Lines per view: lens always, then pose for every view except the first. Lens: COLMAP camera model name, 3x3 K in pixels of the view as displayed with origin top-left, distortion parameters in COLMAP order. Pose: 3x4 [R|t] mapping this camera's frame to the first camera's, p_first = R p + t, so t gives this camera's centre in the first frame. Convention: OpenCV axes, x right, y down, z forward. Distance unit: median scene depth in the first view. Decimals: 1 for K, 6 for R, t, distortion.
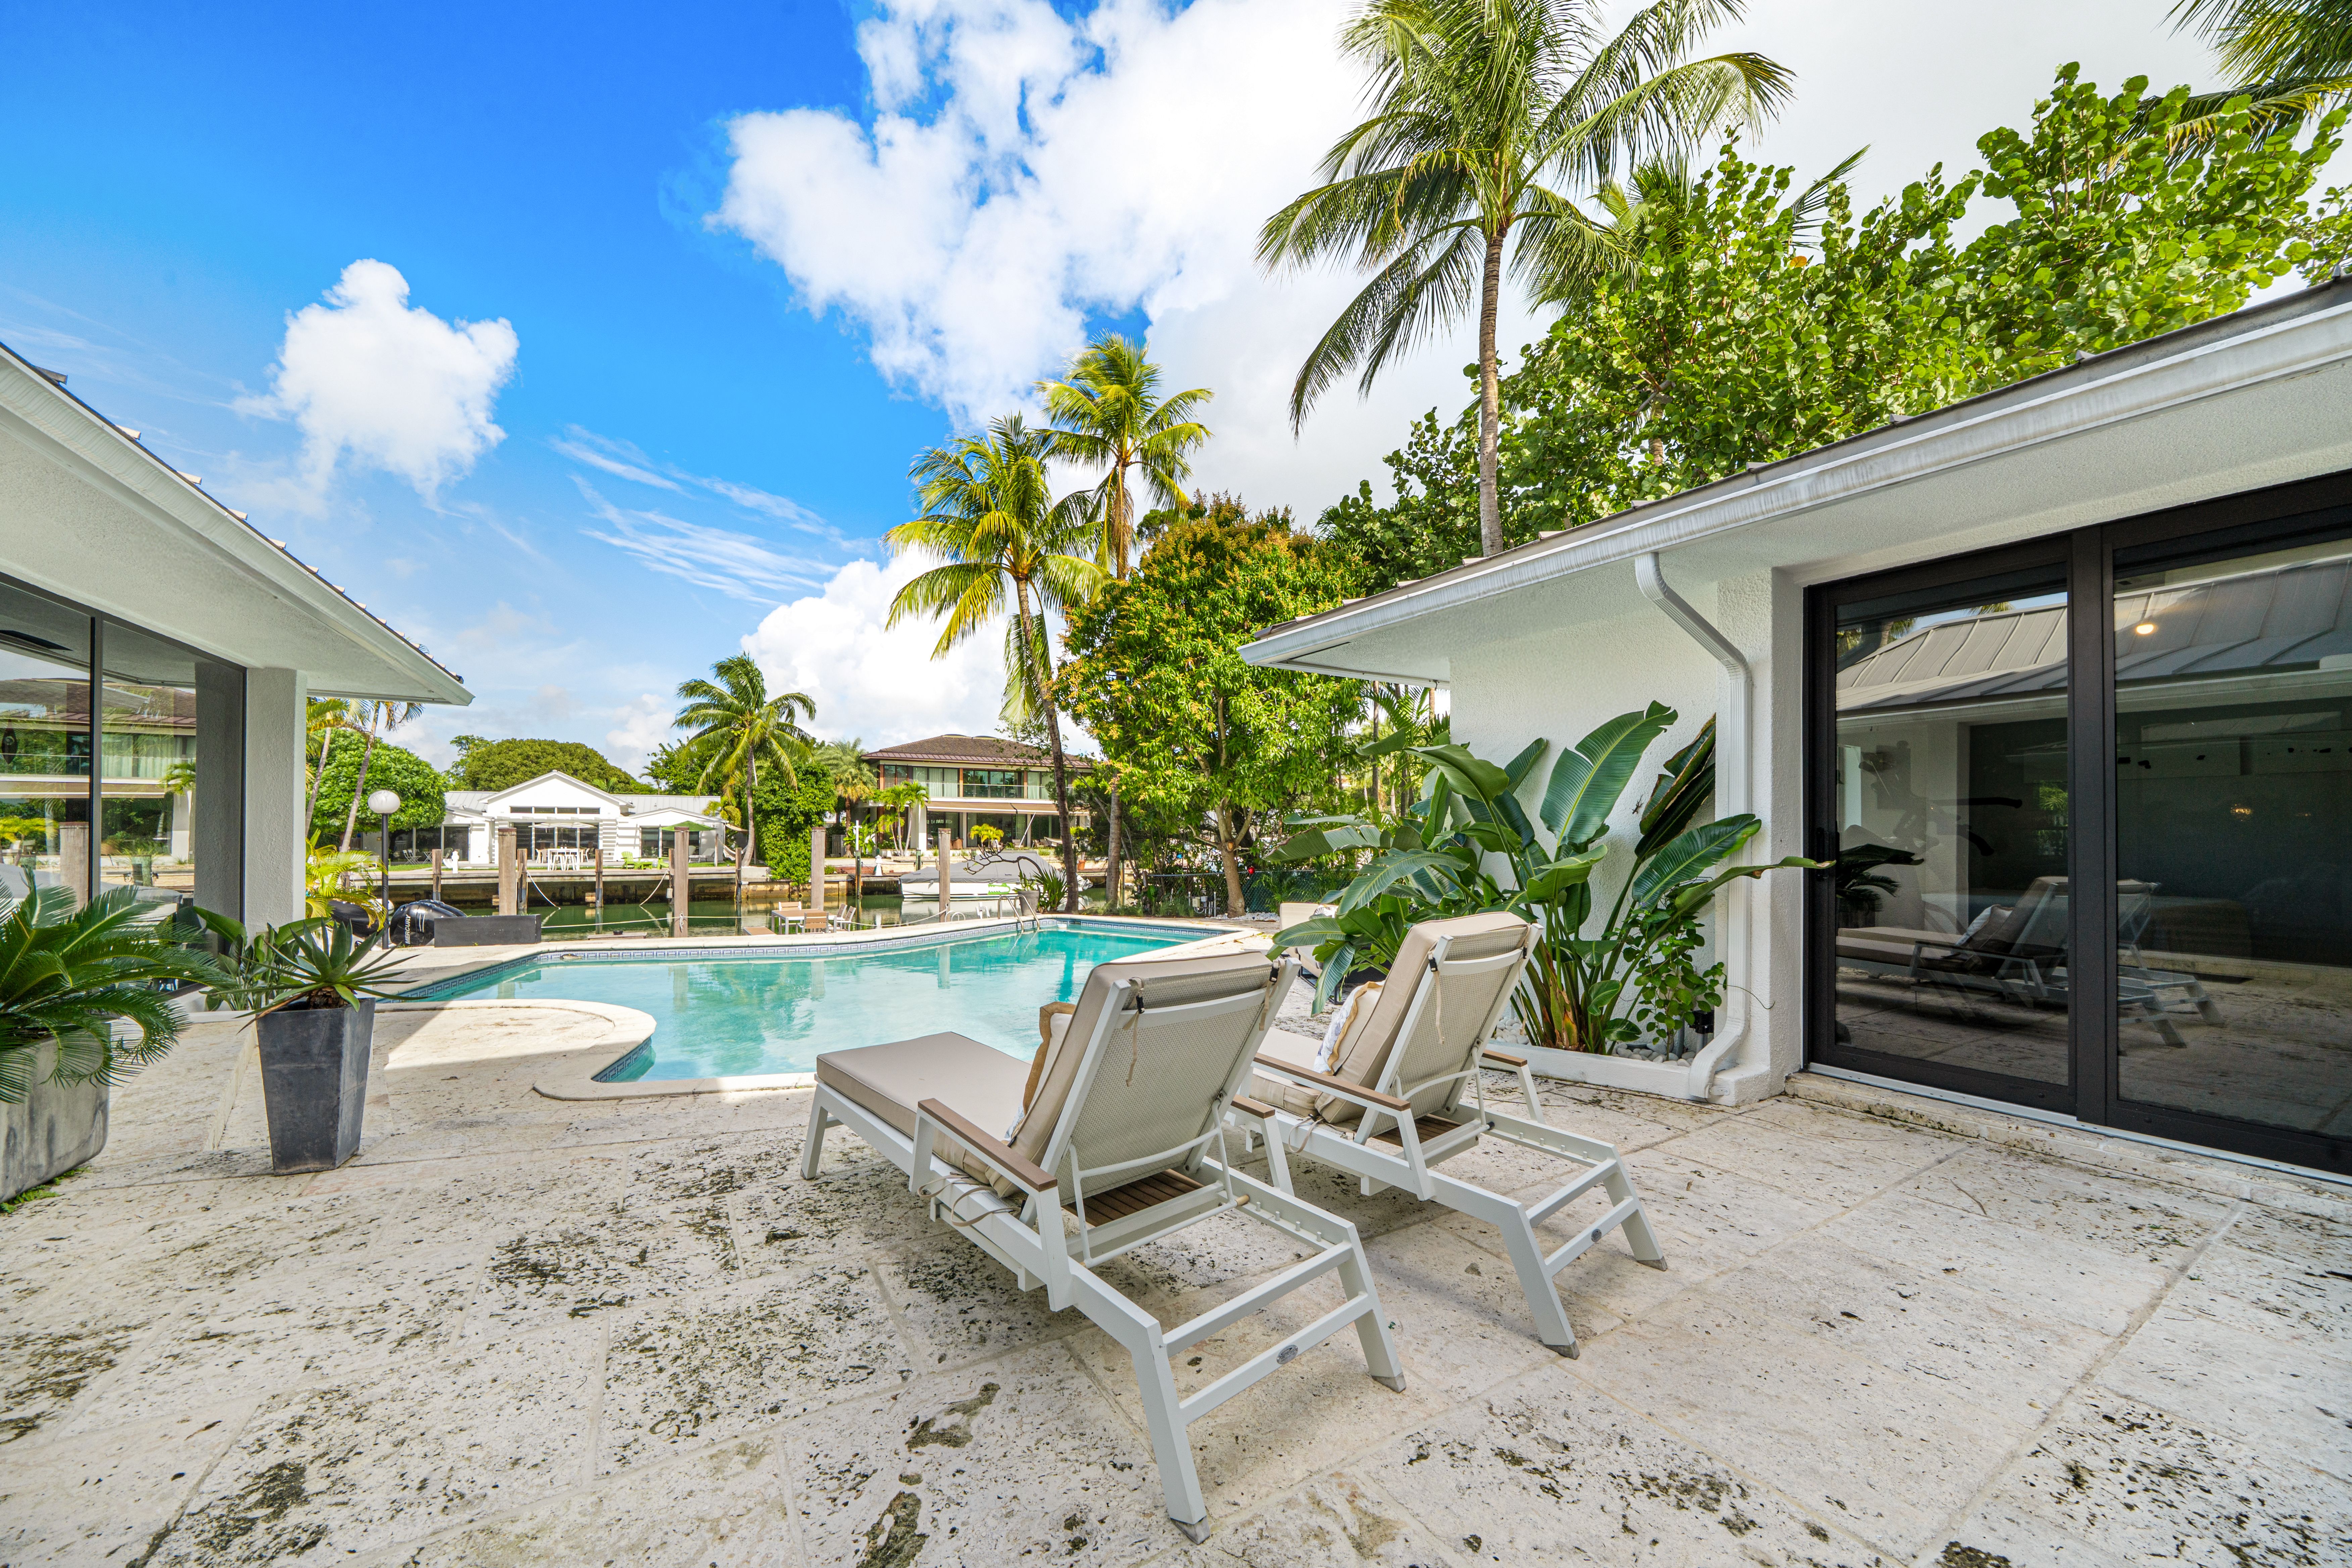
lens RADIAL K [[816.5, 0, 1115.1], [0, 816.5, 830.6], [0, 0, 1]] dist [-0.006055, -0.000427]
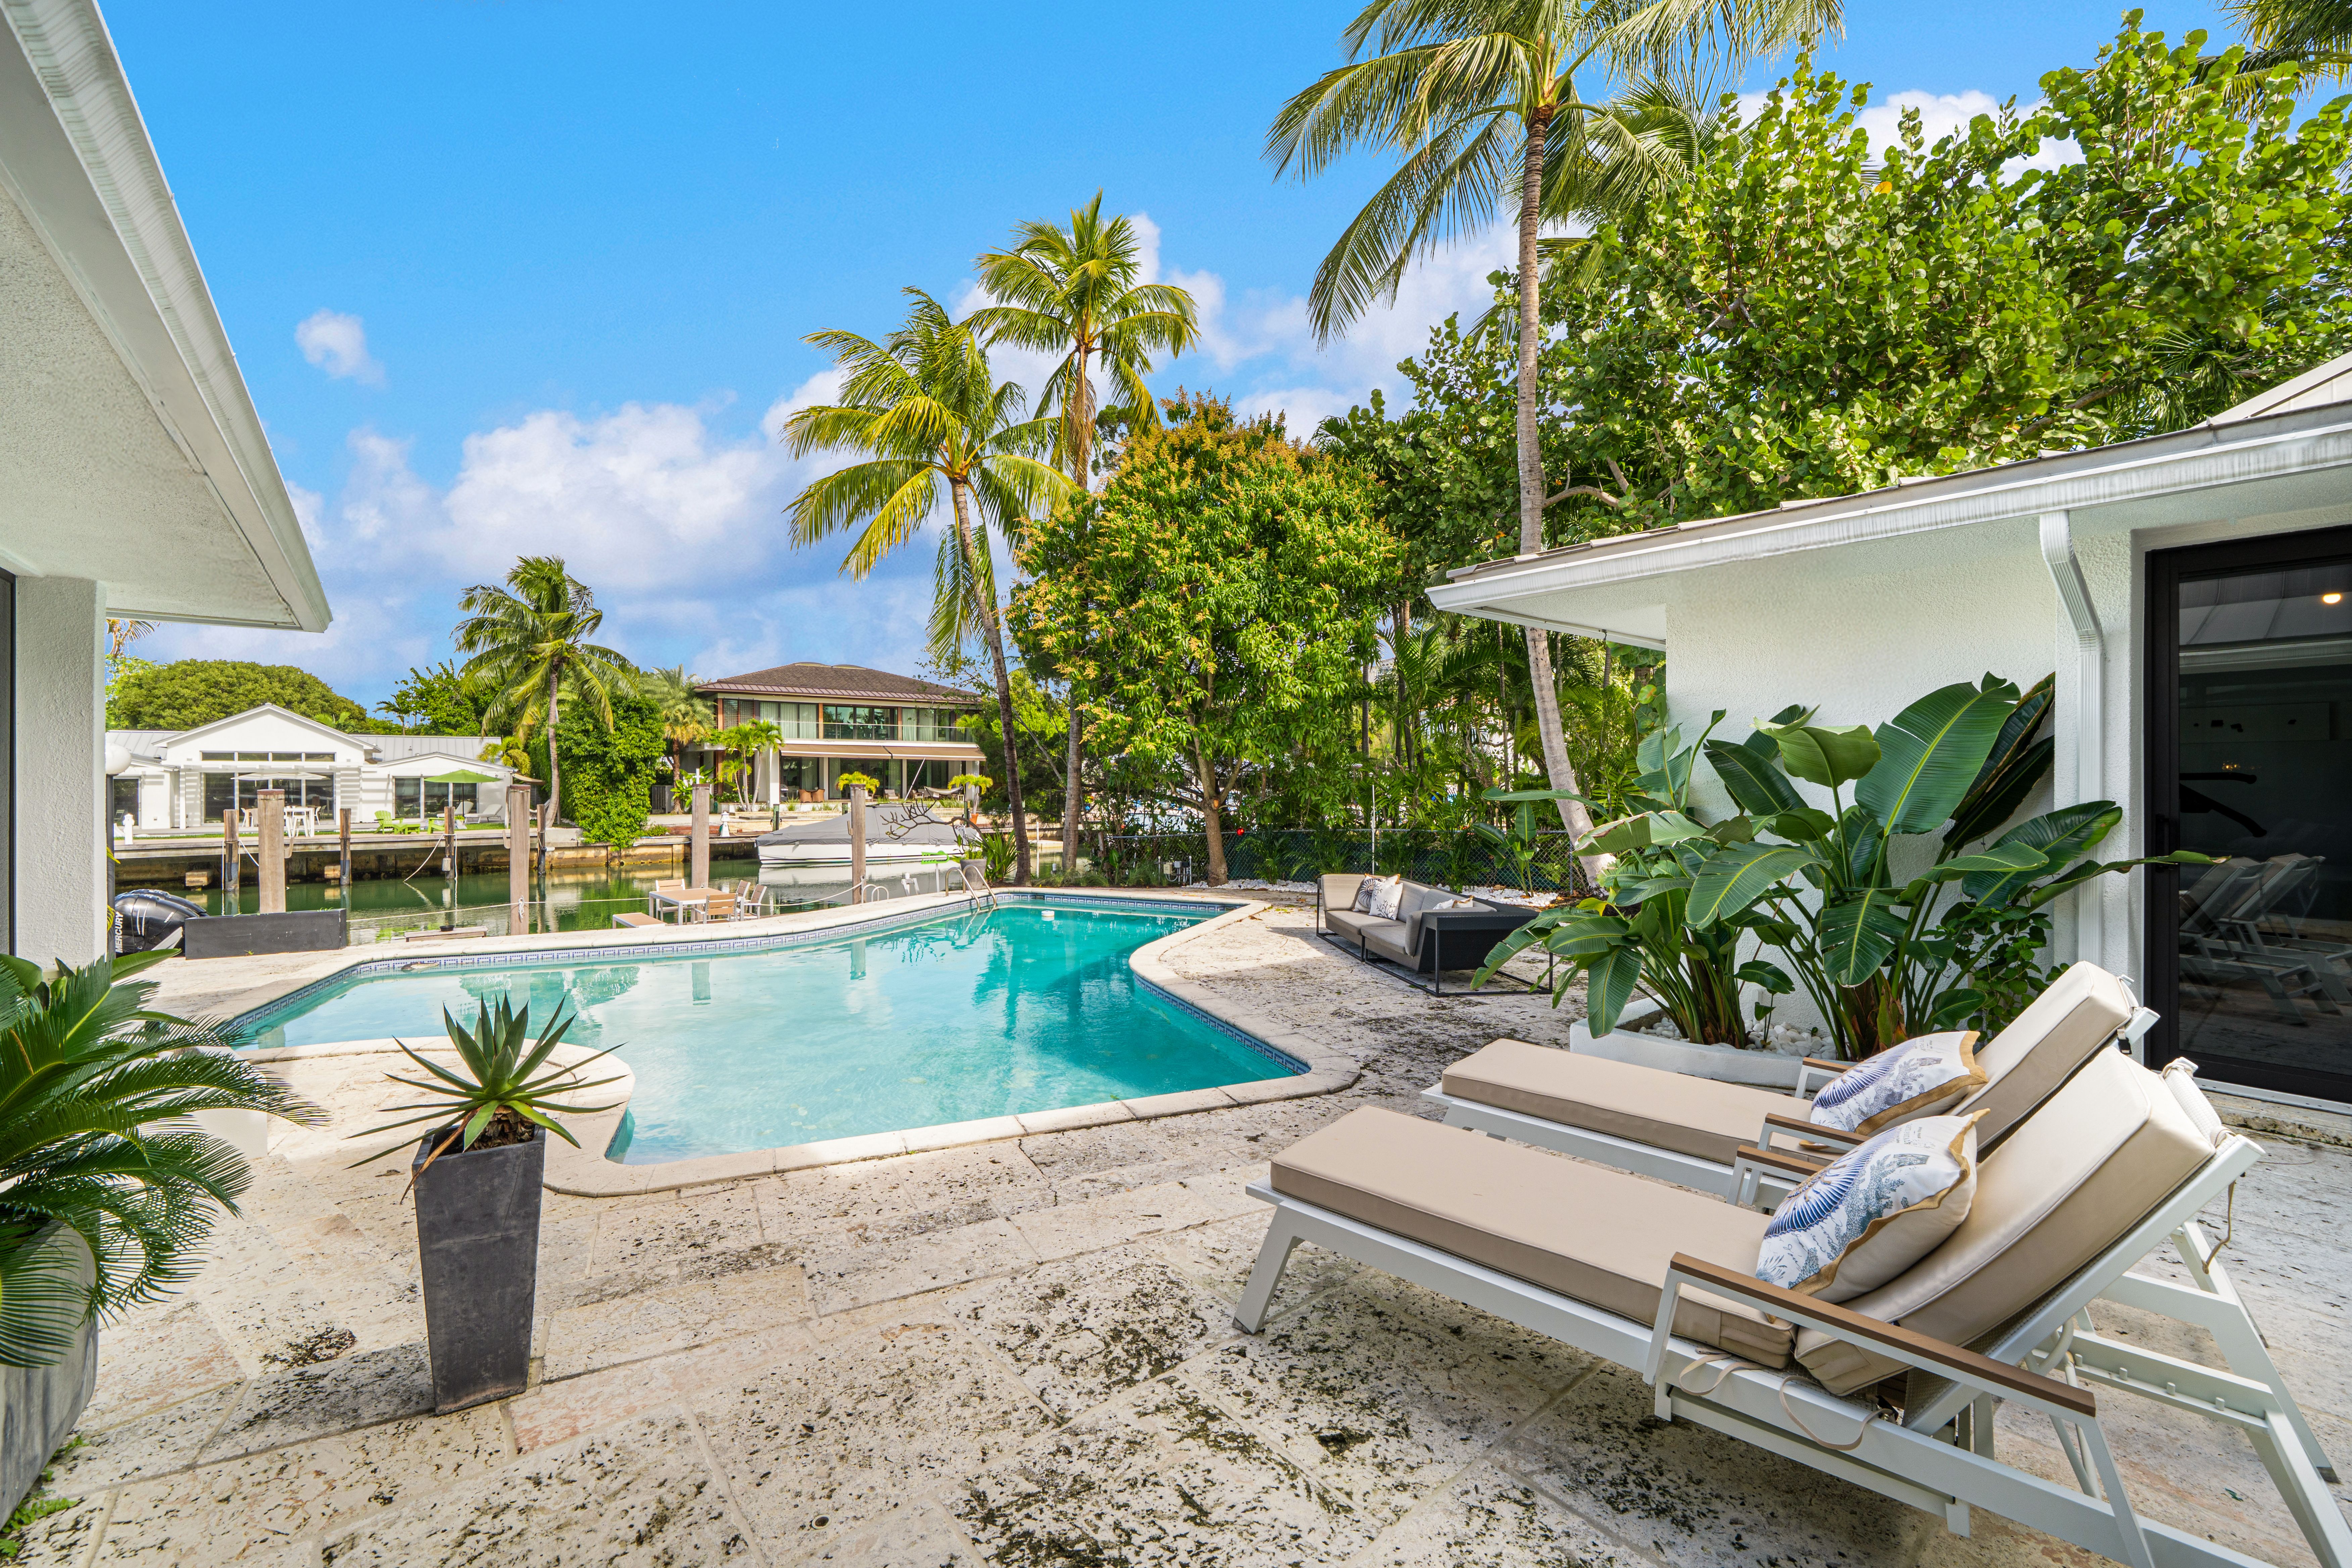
lens RADIAL K [[942.4, 0, 1140.8], [0, 942.4, 781.0], [0, 0, 1]] dist [-0.003238, 0.000073]
pose [[0.986796, -0.005209, 0.161883, -0.108975], [0.004285, 0.999972, 0.006059, -0.012846], [-0.161910, -0.005286, 0.986791, 0.033699]]
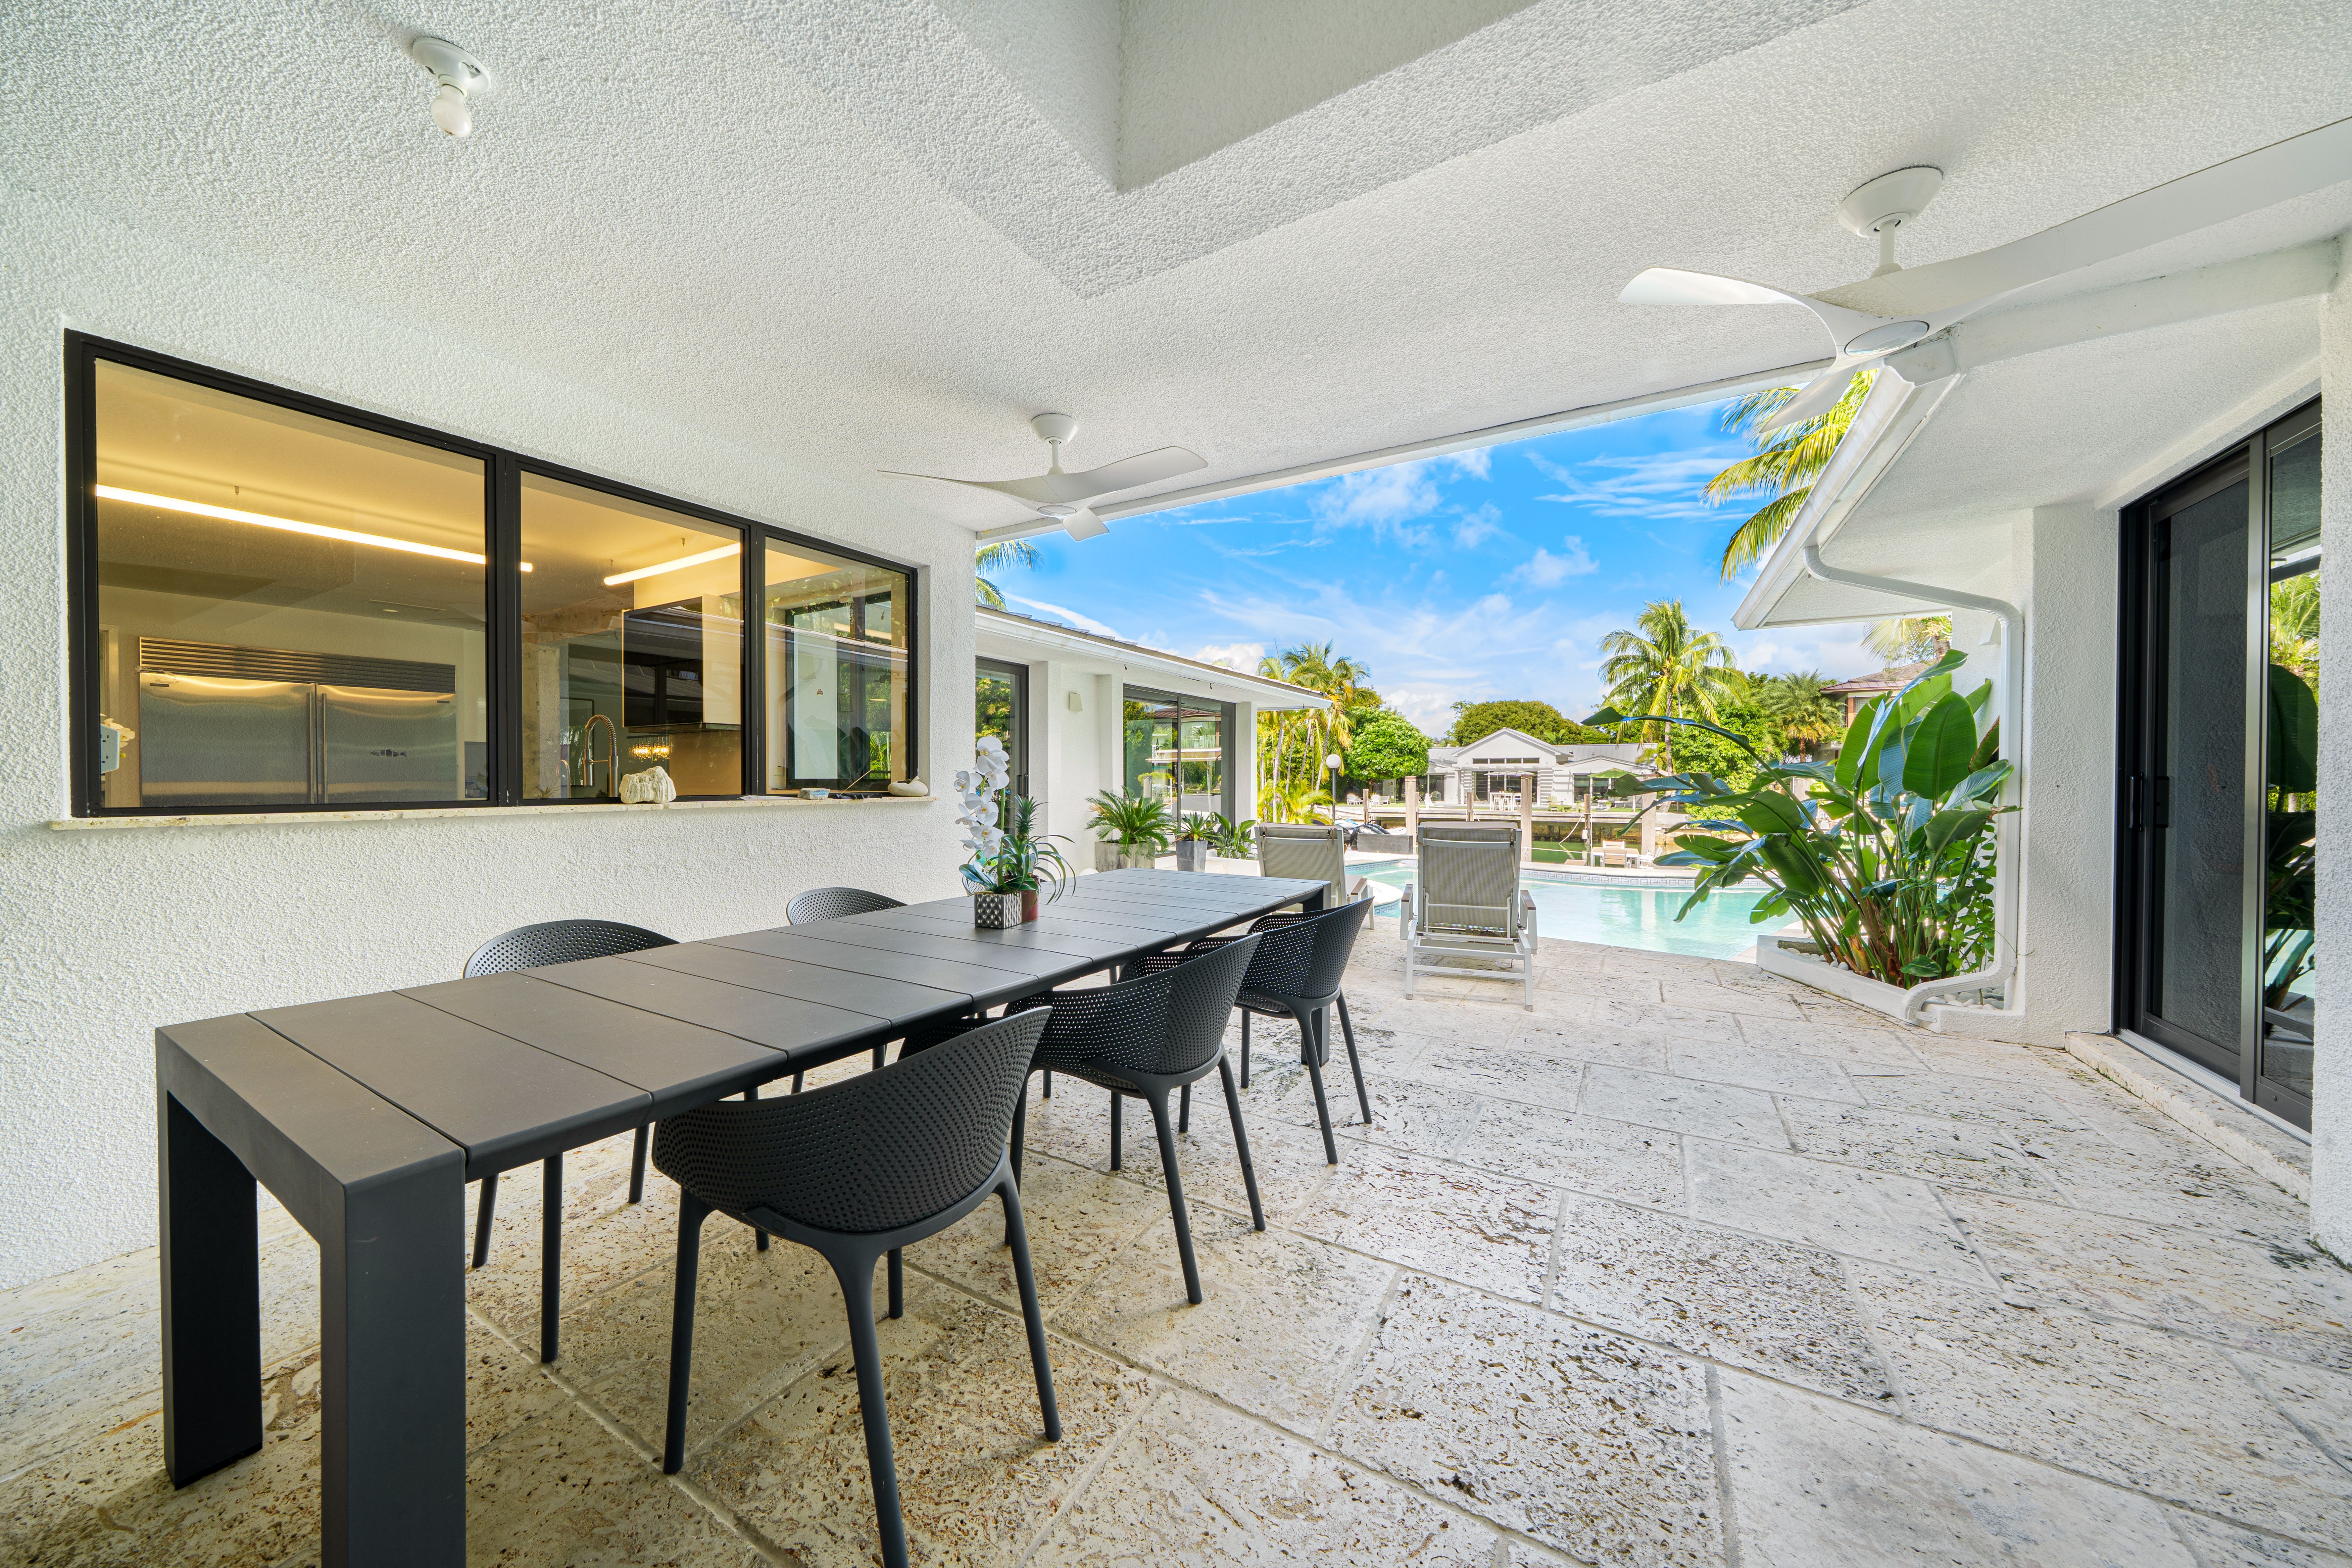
lens RADIAL K [[808.2, 0, 1176.0], [0, 808.2, 784.0], [0, 0, 1]] dist [-0.014556, 0.000207]
pose [[0.517063, 0.004756, -0.855934, 0.266426], [0.002216, 0.999974, 0.006895, 0.000191], [0.855944, -0.005462, 0.517039, -0.095205]]
